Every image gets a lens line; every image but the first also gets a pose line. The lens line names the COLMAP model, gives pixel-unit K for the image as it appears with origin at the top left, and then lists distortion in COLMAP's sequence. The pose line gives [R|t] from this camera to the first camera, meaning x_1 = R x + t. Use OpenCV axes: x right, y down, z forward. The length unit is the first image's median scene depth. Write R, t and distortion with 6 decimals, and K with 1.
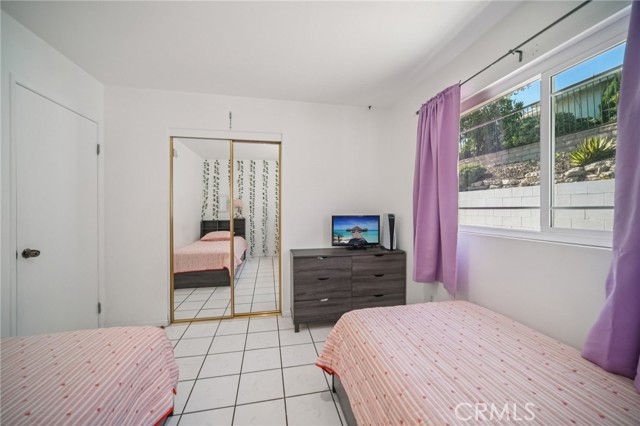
lens RADIAL K [[248.3, 0, 316.4], [0, 248.3, 209.9], [0, 0, 1]] dist [-0.018323, 0.007197]
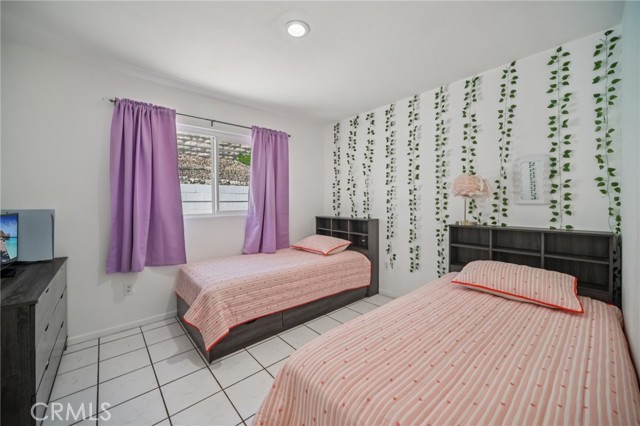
lens RADIAL K [[248.3, 0, 316.4], [0, 248.3, 209.9], [0, 0, 1]] dist [-0.018323, 0.007197]
pose [[-0.498820, -0.019064, 0.866496, -1.294634], [0.006551, 0.999647, 0.025764, 0.013243], [-0.866681, 0.018528, -0.498519, 1.259490]]
